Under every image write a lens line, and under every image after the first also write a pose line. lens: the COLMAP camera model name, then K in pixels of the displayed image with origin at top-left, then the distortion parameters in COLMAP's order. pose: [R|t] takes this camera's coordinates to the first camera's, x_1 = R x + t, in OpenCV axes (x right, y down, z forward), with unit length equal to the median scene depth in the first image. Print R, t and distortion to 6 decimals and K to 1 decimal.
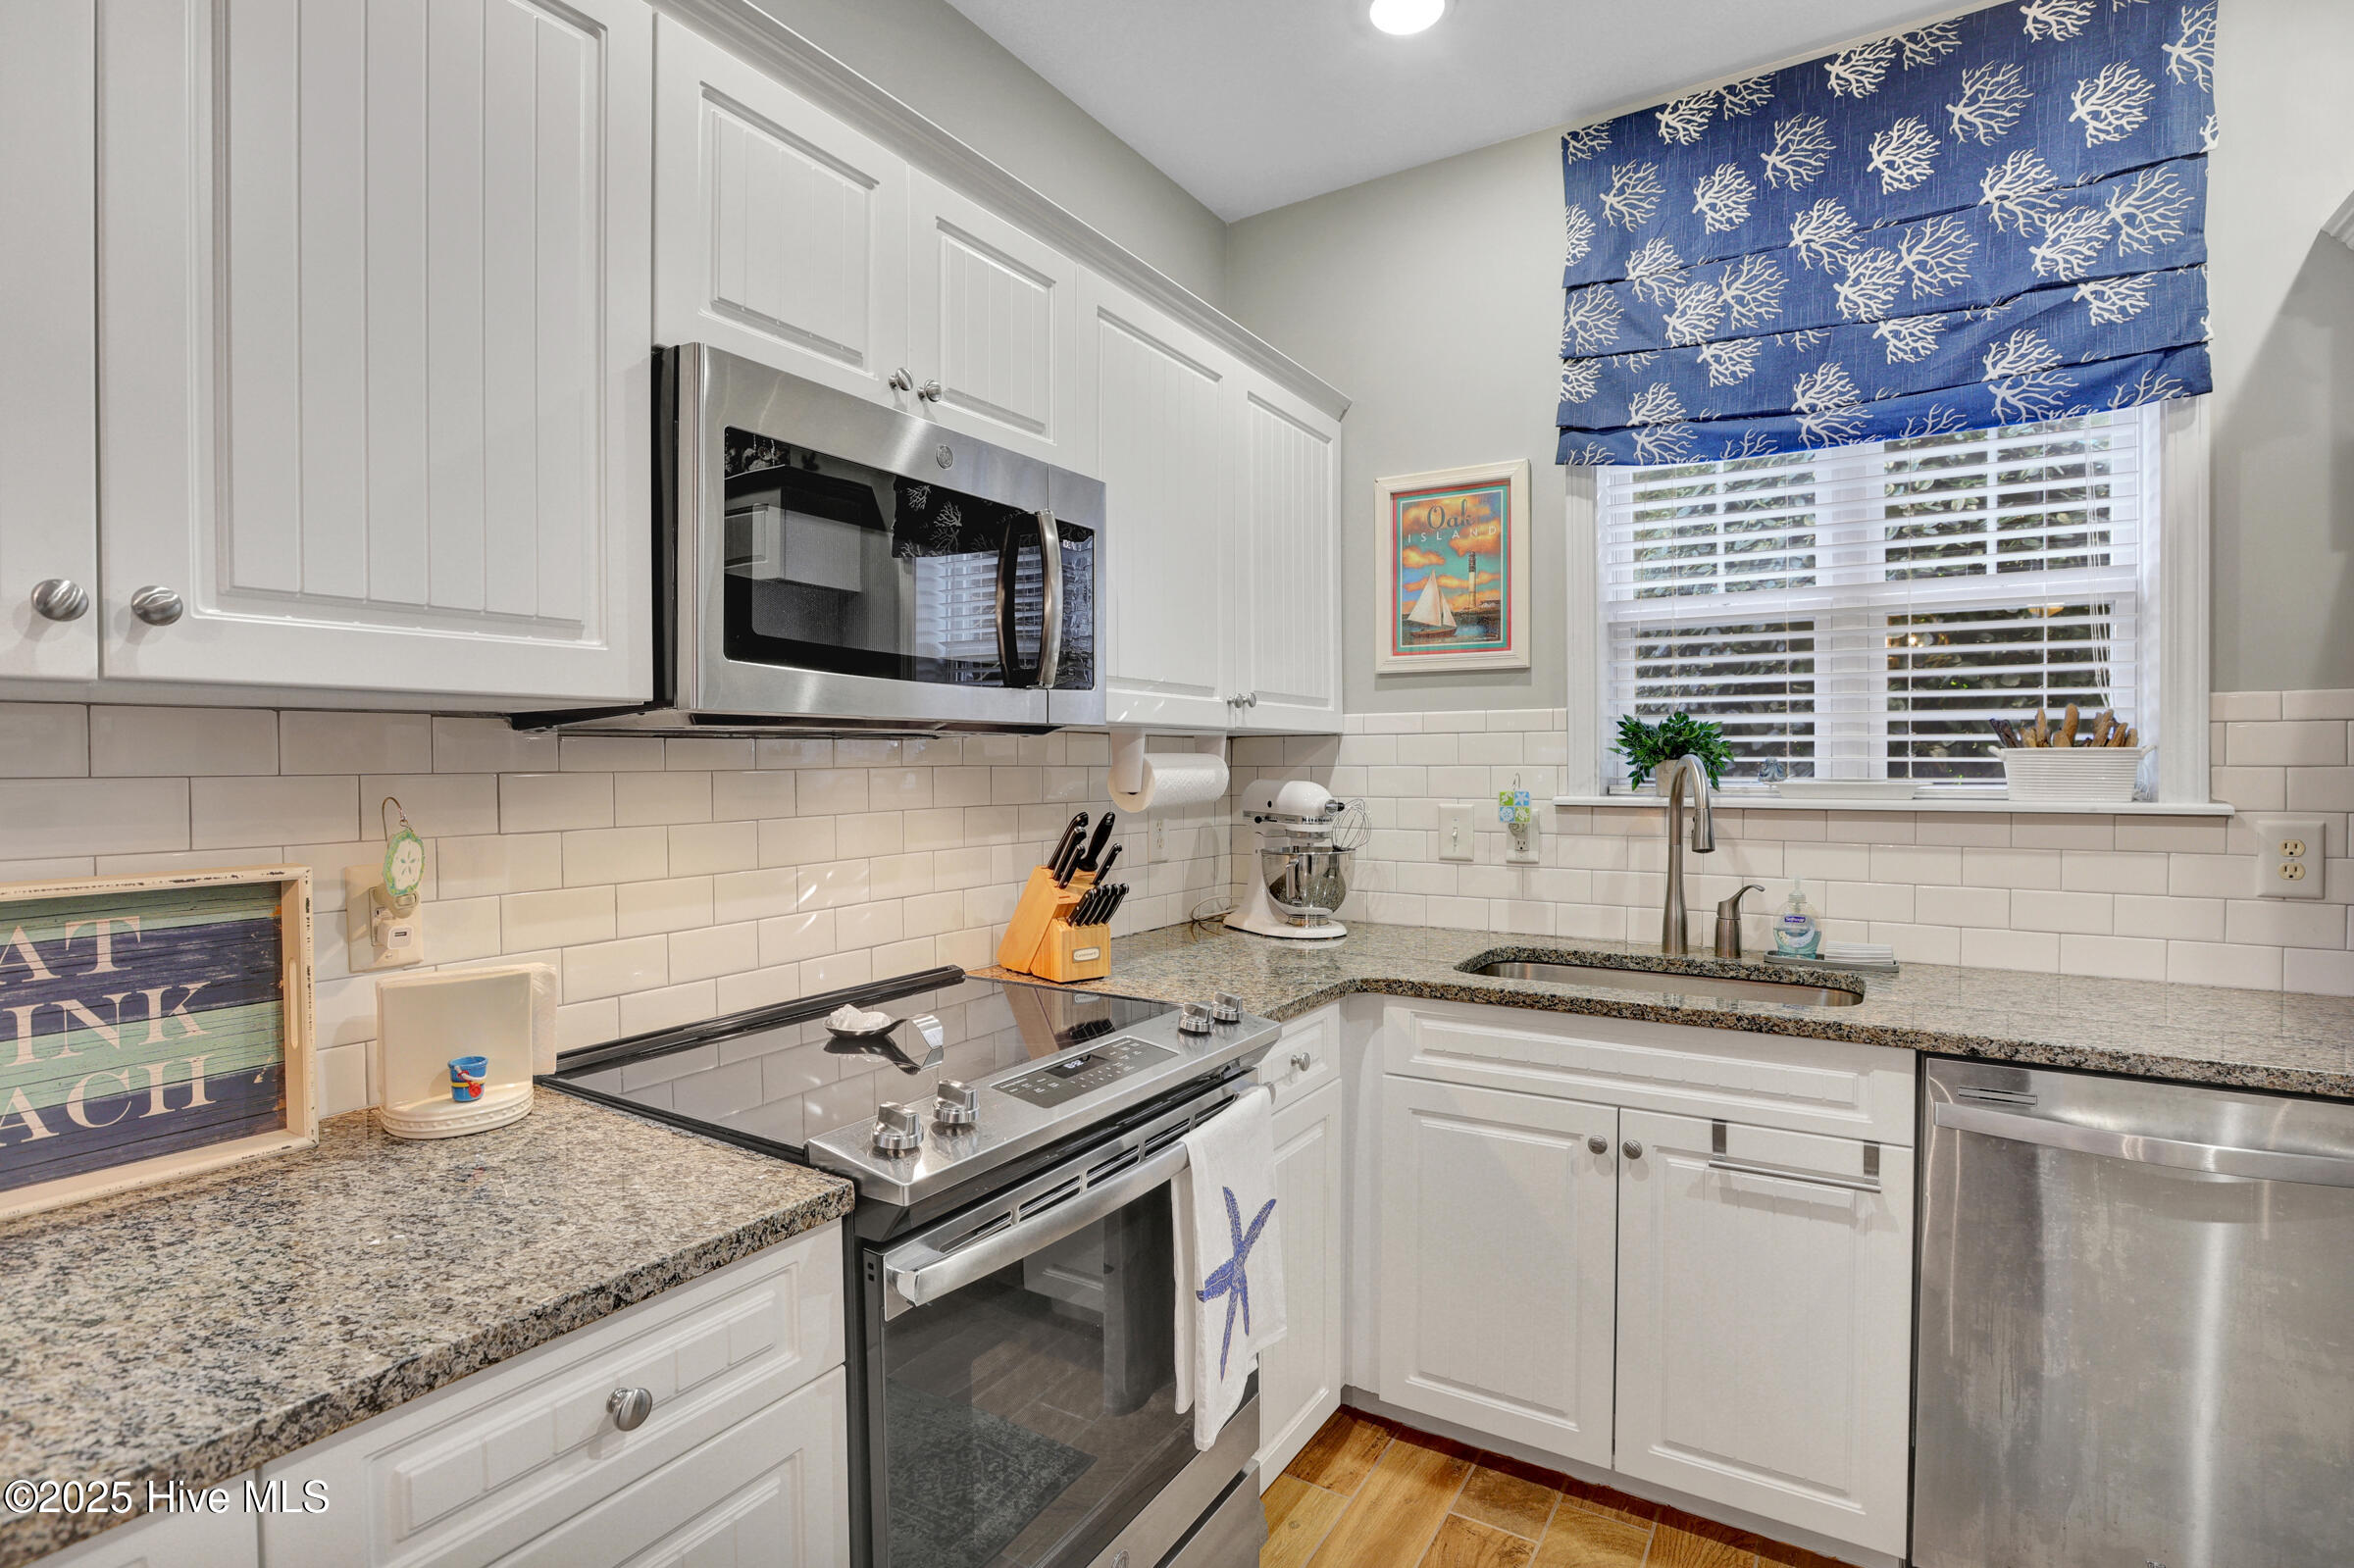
lens RADIAL K [[1112.6, 0, 1181.1], [0, 1112.6, 778.2], [0, 0, 1]] dist [-0.055345, 0.020232]
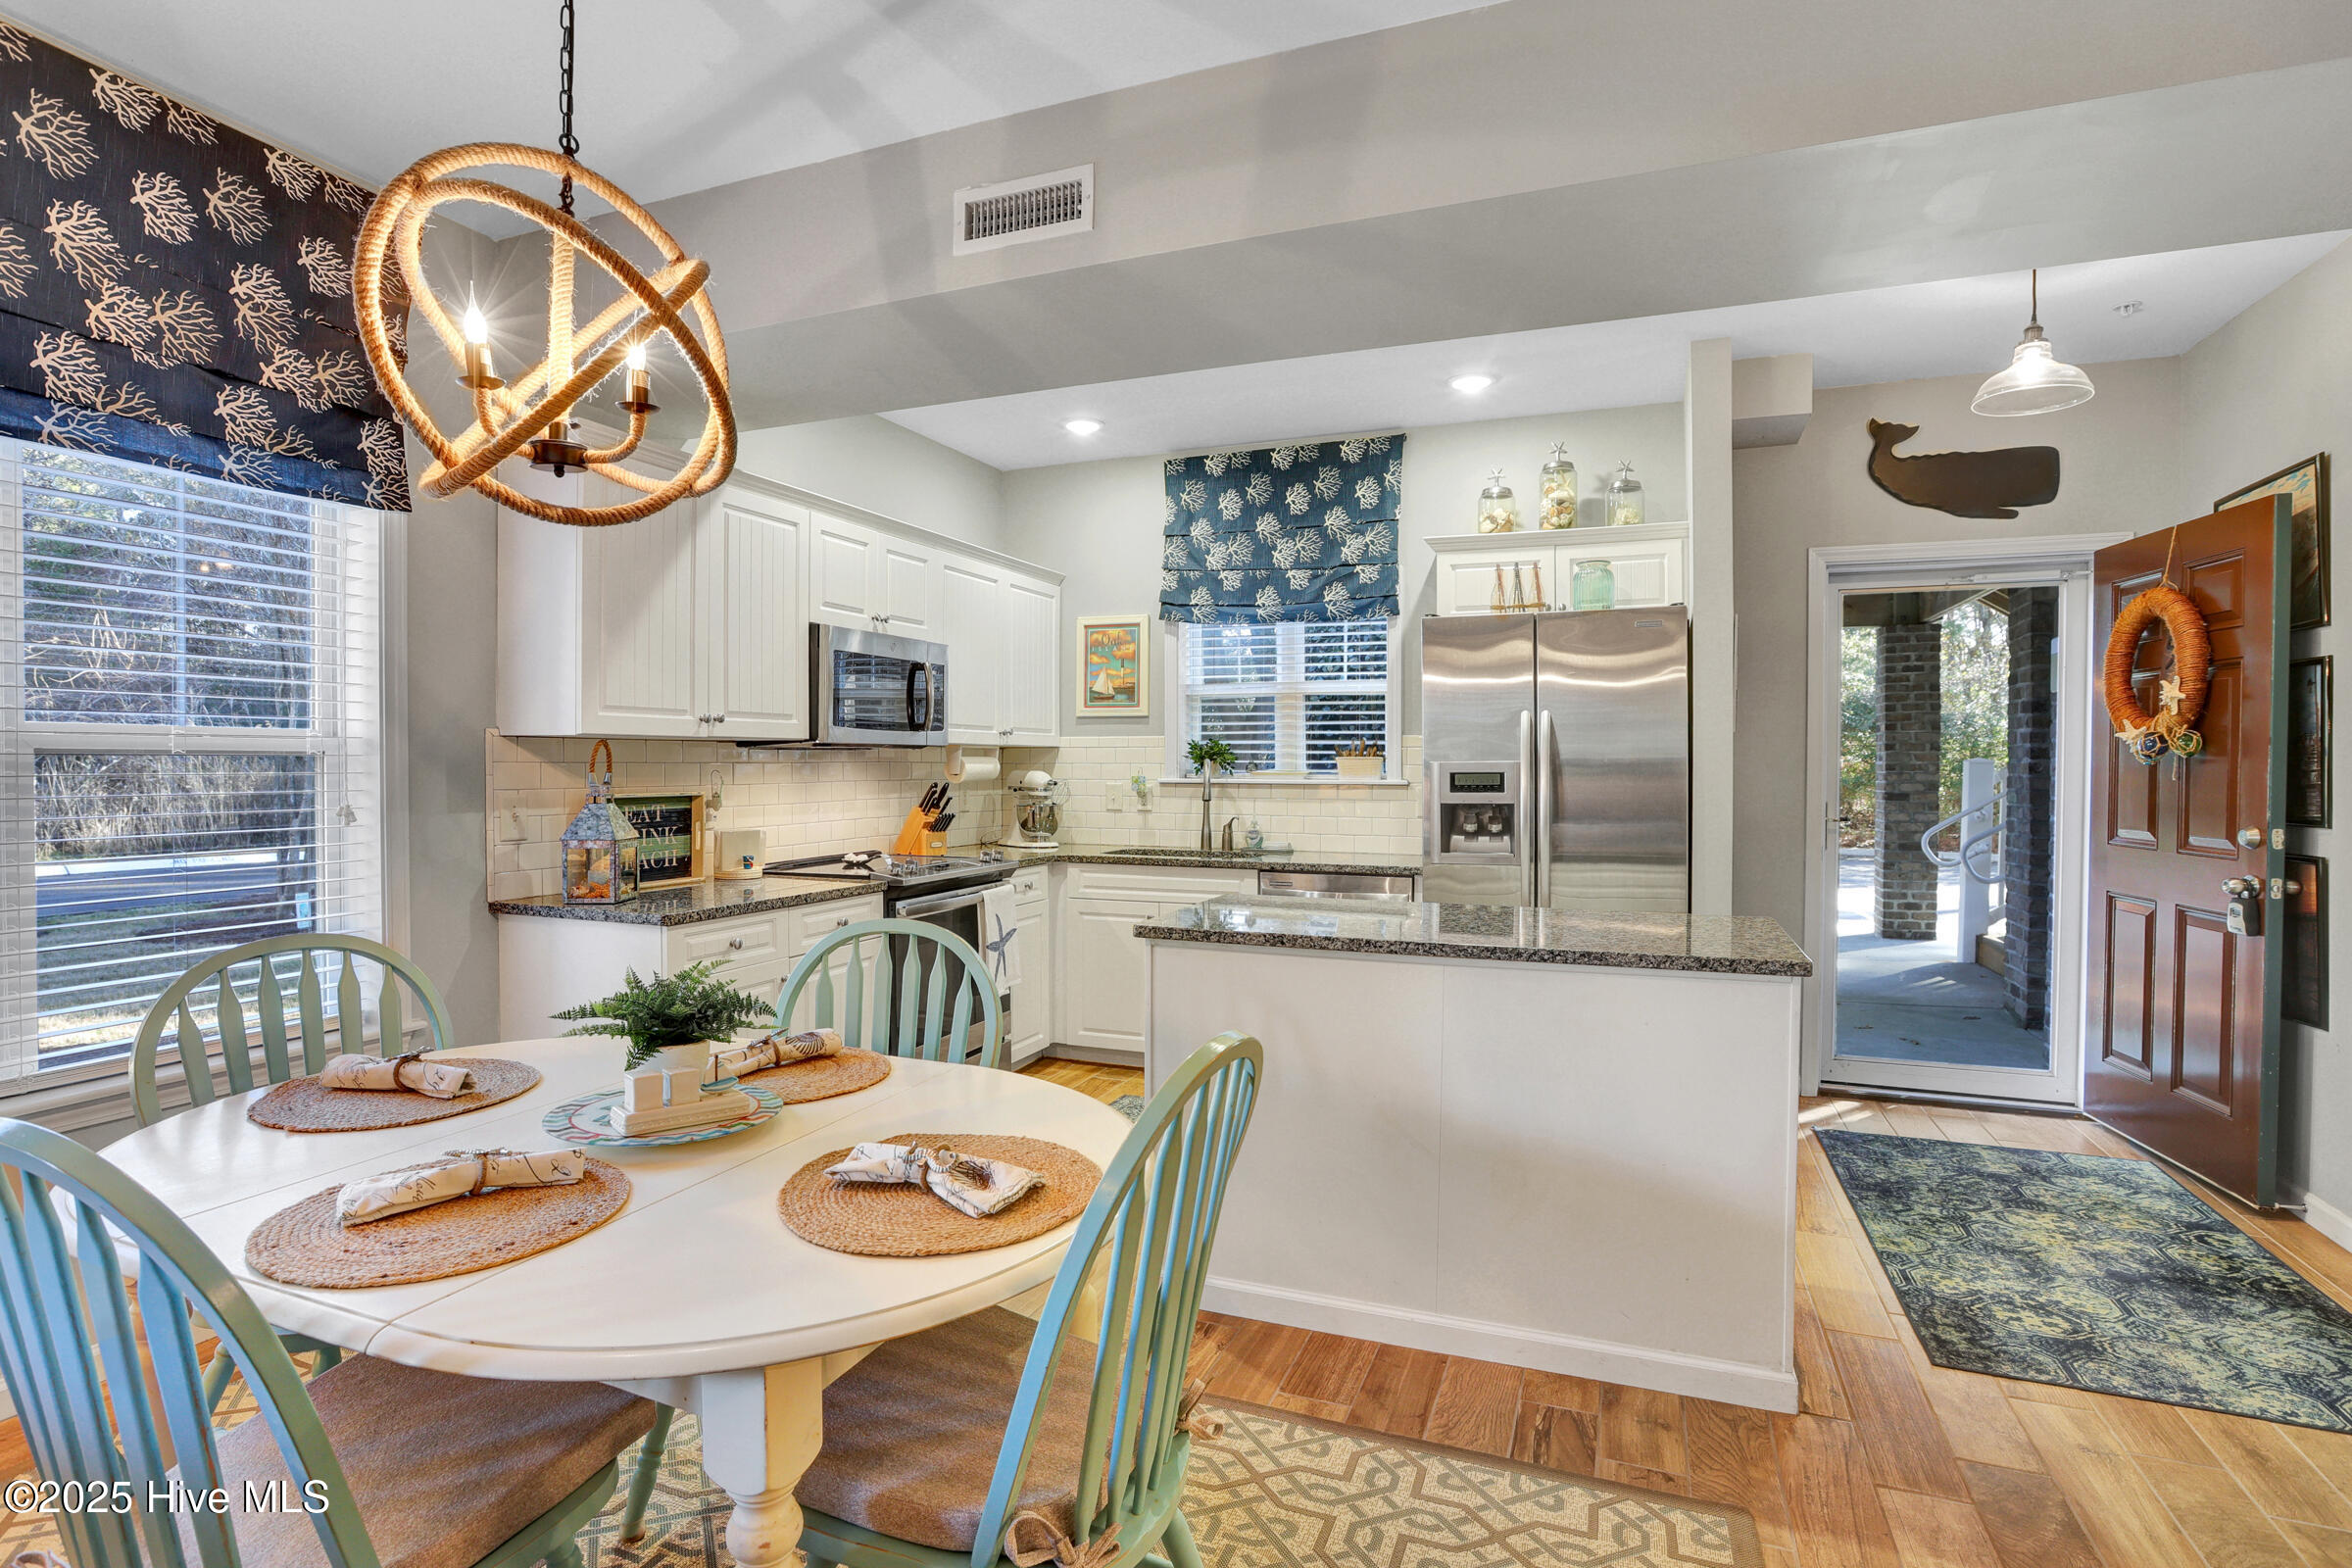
lens RADIAL K [[1163.8, 0, 1176.1], [0, 1163.8, 779.5], [0, 0, 1]] dist [-0.065539, 0.033436]
pose [[0.982648, 0.004121, 0.185435, -0.039662], [-0.003955, 0.999991, -0.001267, 0.023494], [-0.185439, 0.000512, 0.982656, -1.293011]]
